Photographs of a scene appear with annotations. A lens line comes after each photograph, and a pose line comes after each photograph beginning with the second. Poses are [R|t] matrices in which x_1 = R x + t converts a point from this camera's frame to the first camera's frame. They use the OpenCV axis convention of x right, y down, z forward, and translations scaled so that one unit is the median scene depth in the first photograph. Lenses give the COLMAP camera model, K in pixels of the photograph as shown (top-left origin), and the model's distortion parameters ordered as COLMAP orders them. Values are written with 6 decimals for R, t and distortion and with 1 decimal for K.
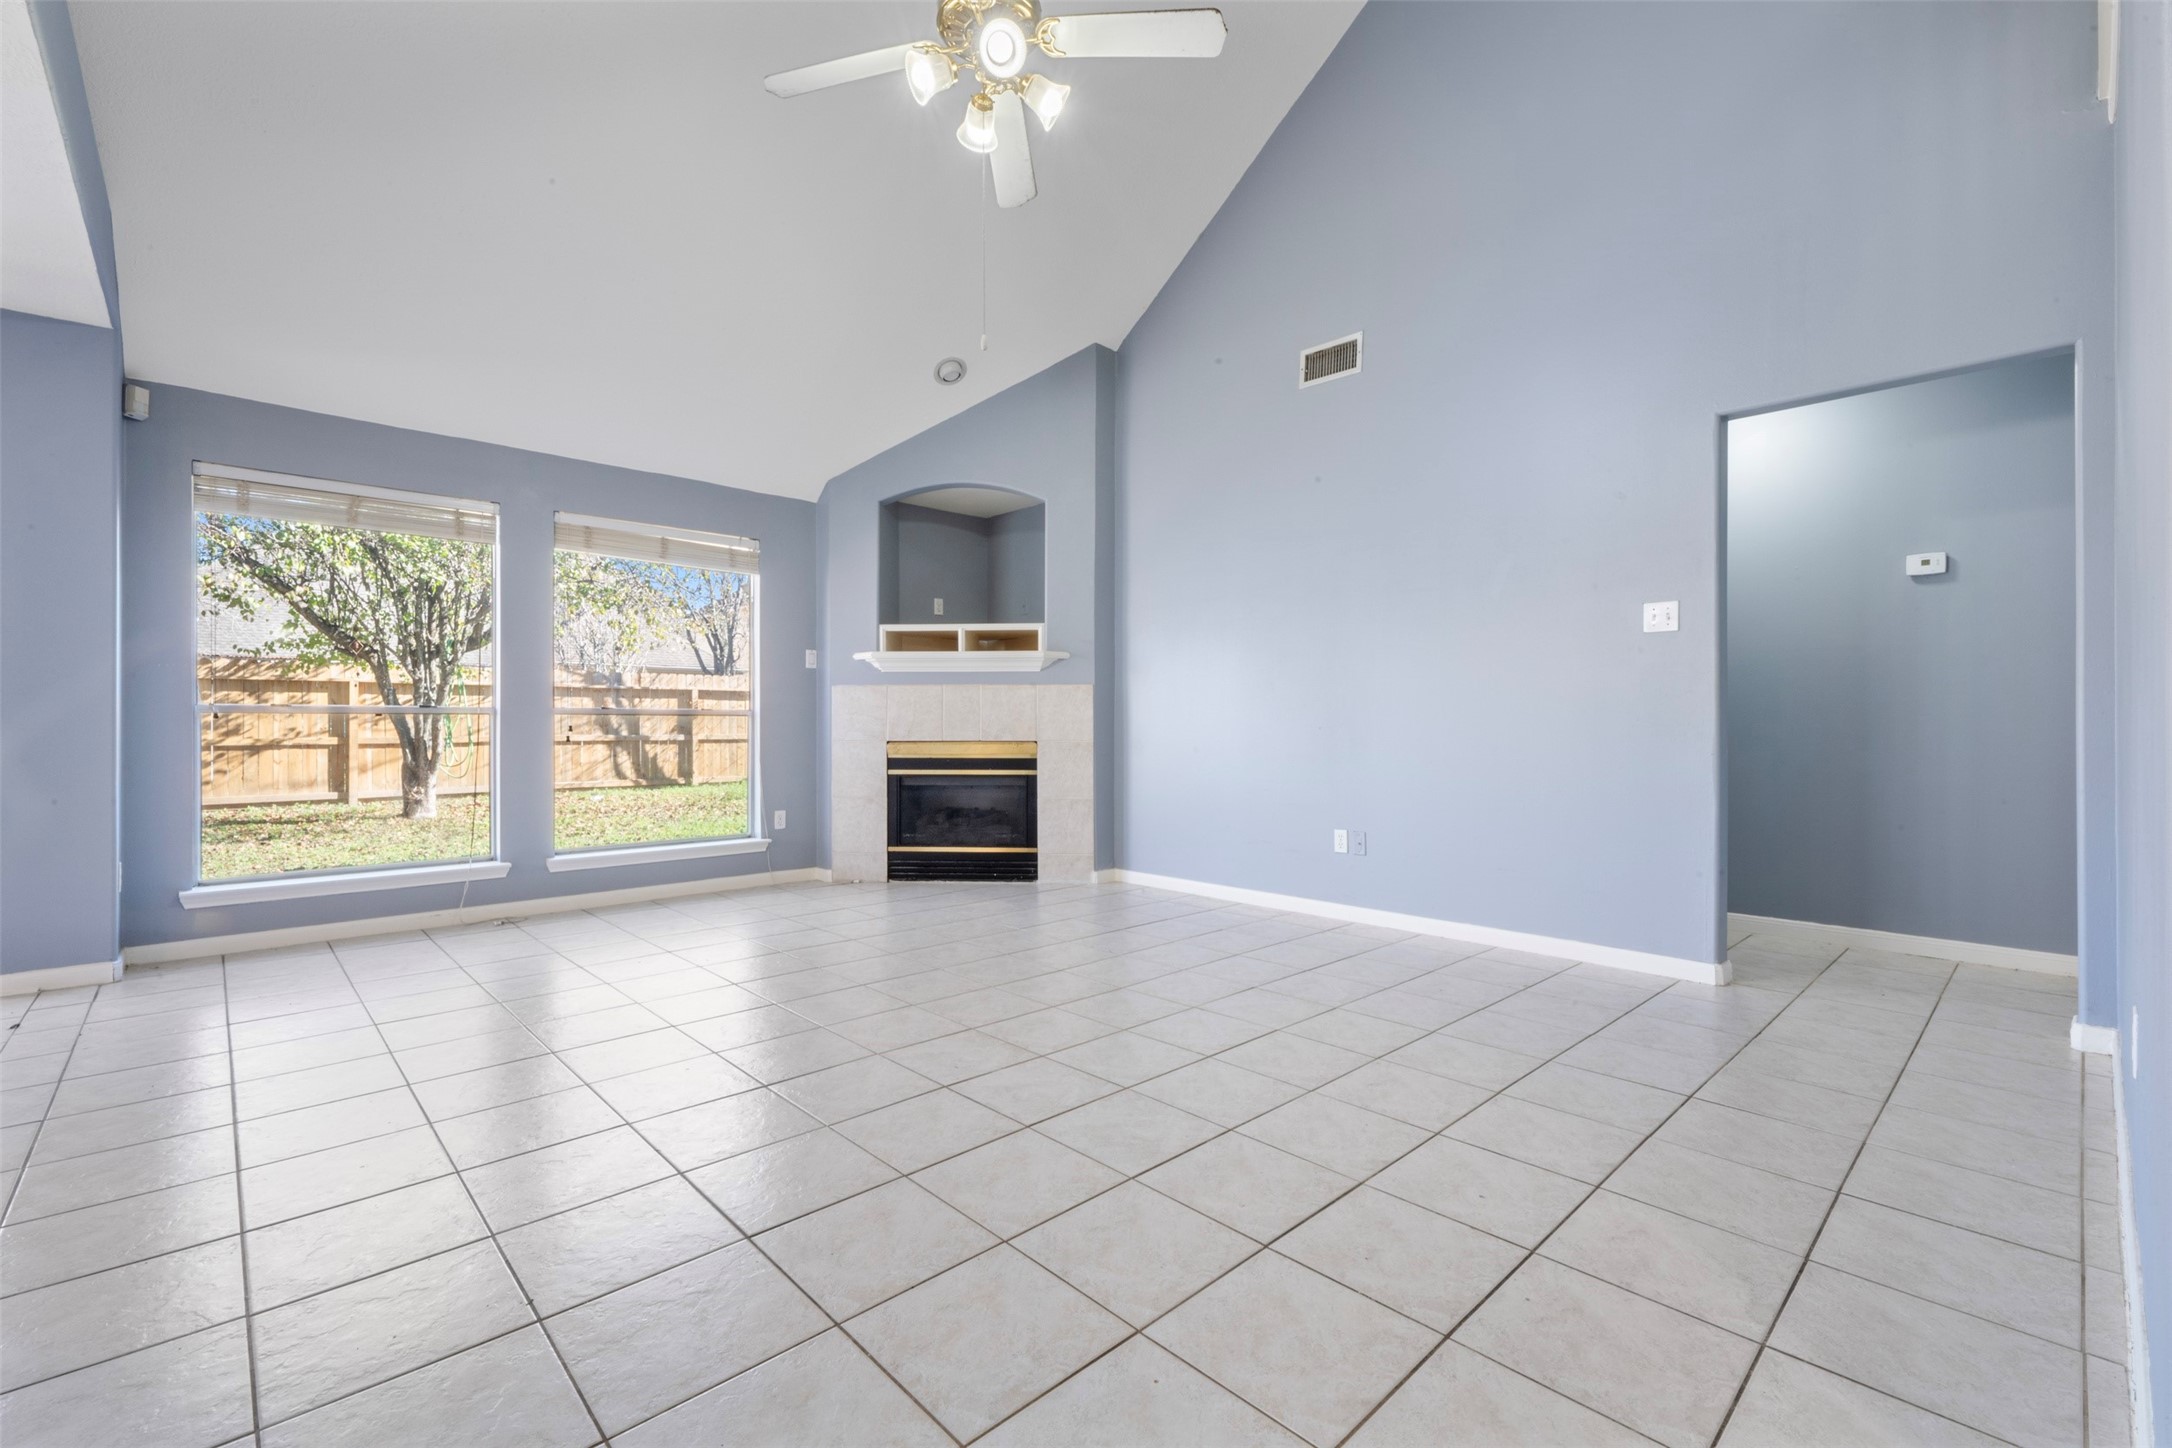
lens RADIAL K [[931.1, 0, 1066.8], [0, 931.1, 721.3], [0, 0, 1]] dist [0.017533, 0.000418]
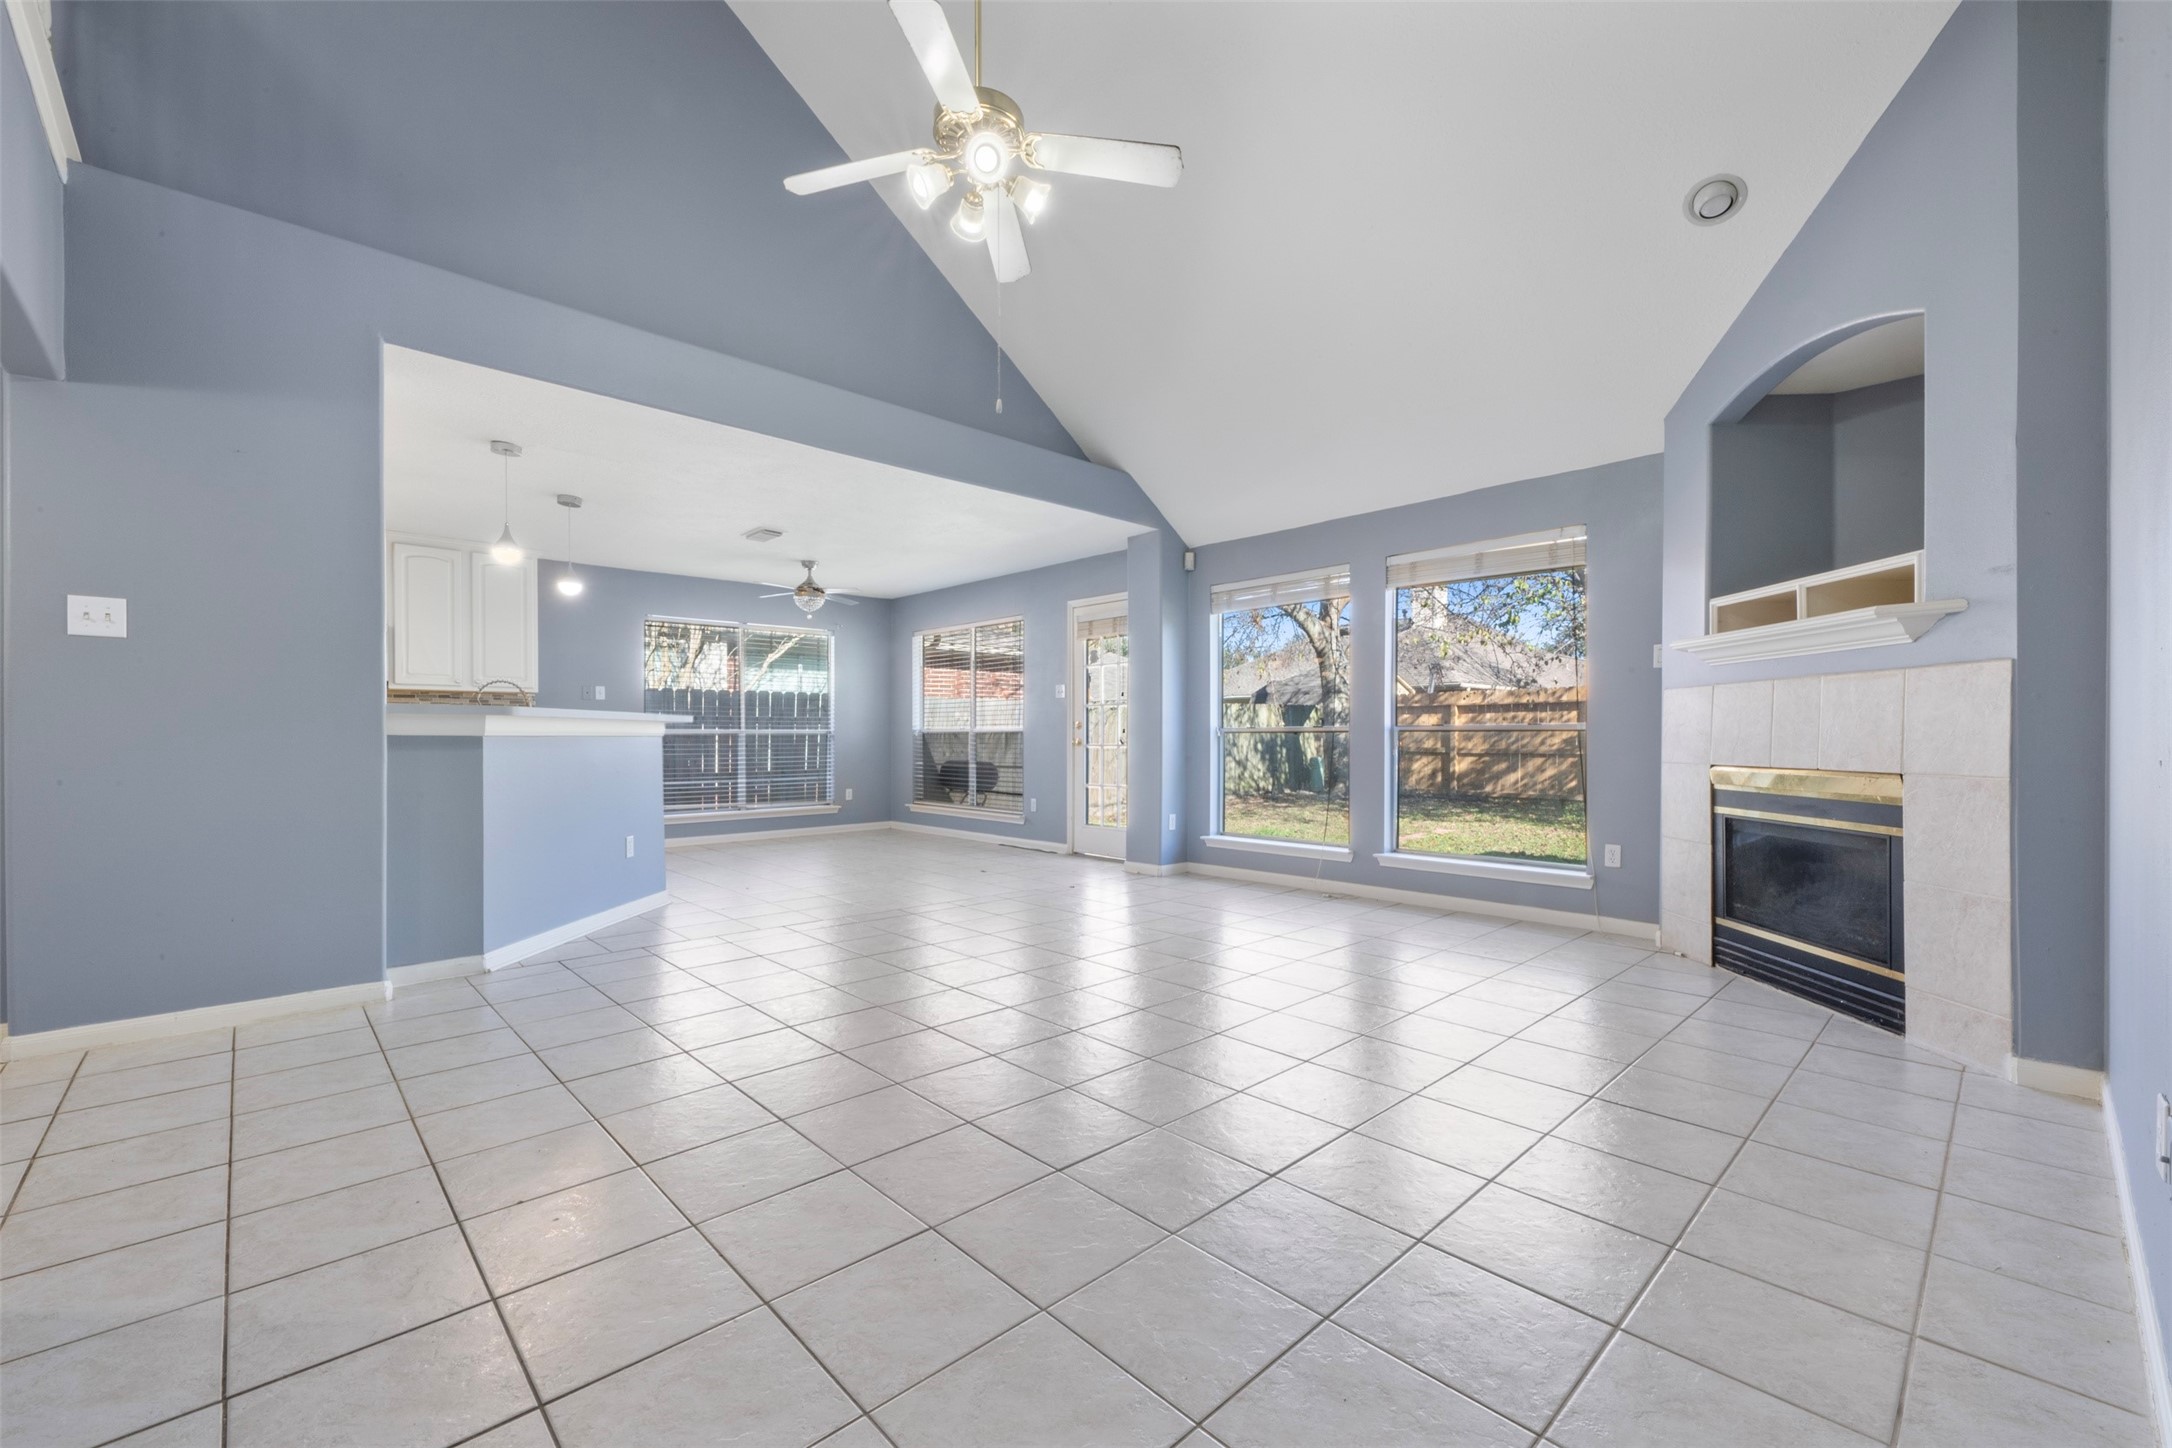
lens RADIAL K [[874.1, 0, 1071.6], [0, 874.1, 731.9], [0, 0, 1]] dist [0.000567, -0.000472]
pose [[0.012274, -0.005651, -0.999909, 0.460033], [0.003452, 0.999978, -0.005609, -0.001504], [0.999919, -0.003383, 0.012293, 0.512027]]
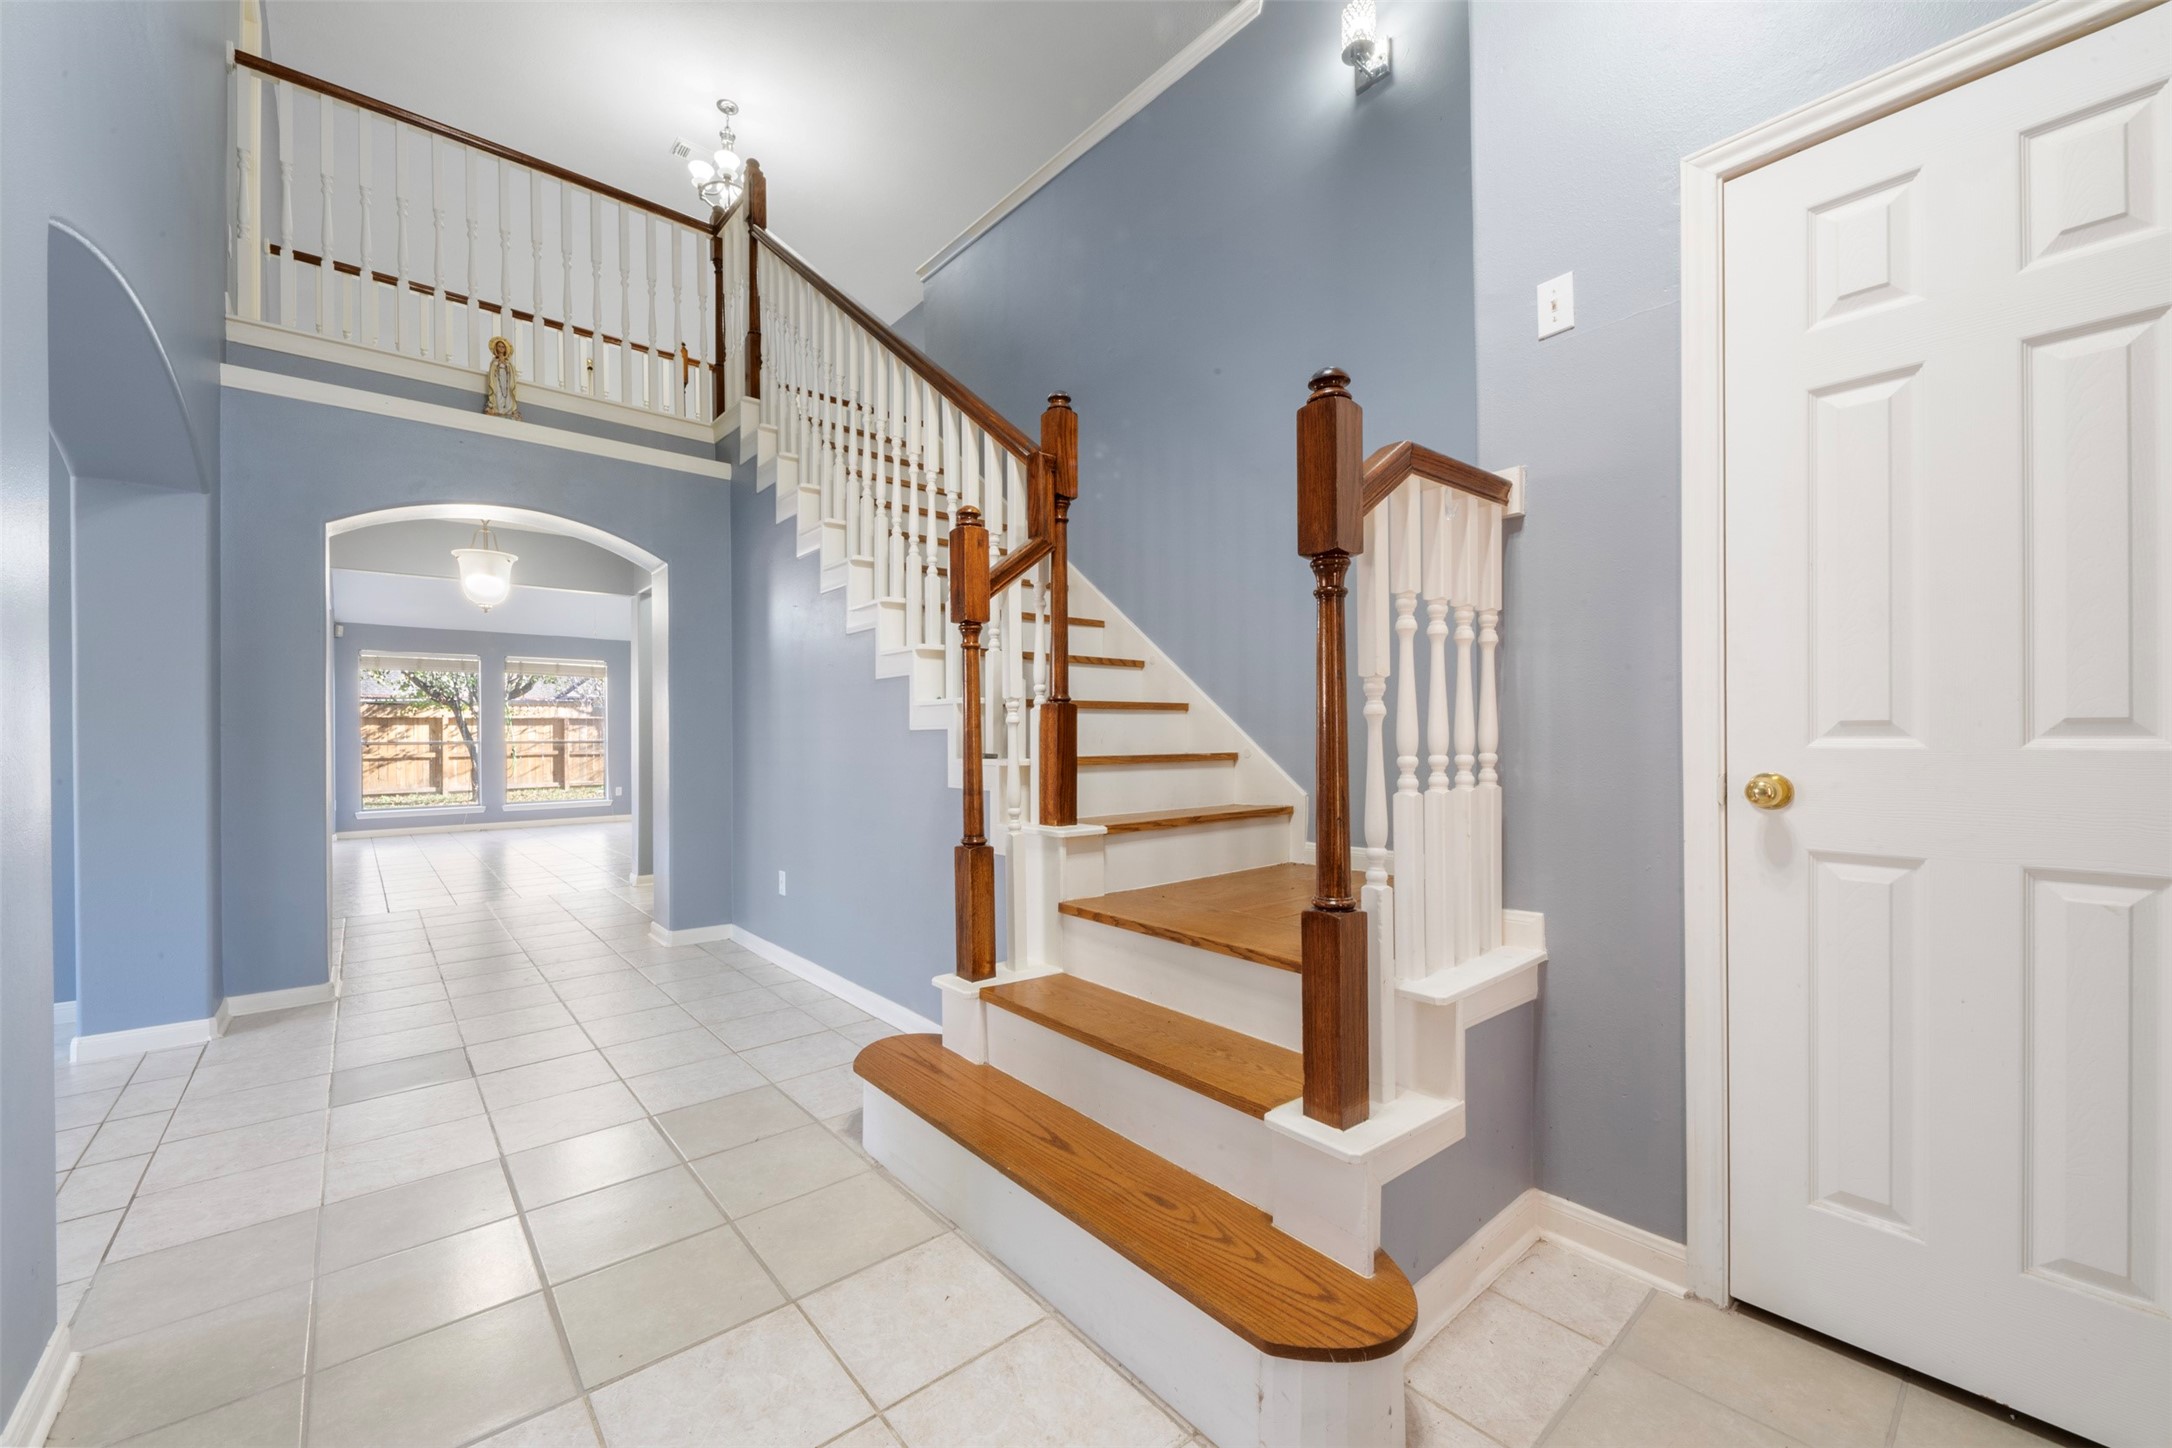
lens RADIAL K [[874.1, 0, 1093.4], [0, 874.1, 742.6], [0, 0, 1]] dist [0.000567, -0.000472]
pose [[0.999484, -0.005707, -0.031598, 0.843461], [0.006063, 0.999919, 0.011185, -0.022556], [0.031532, -0.011371, 0.999438, -0.966710]]
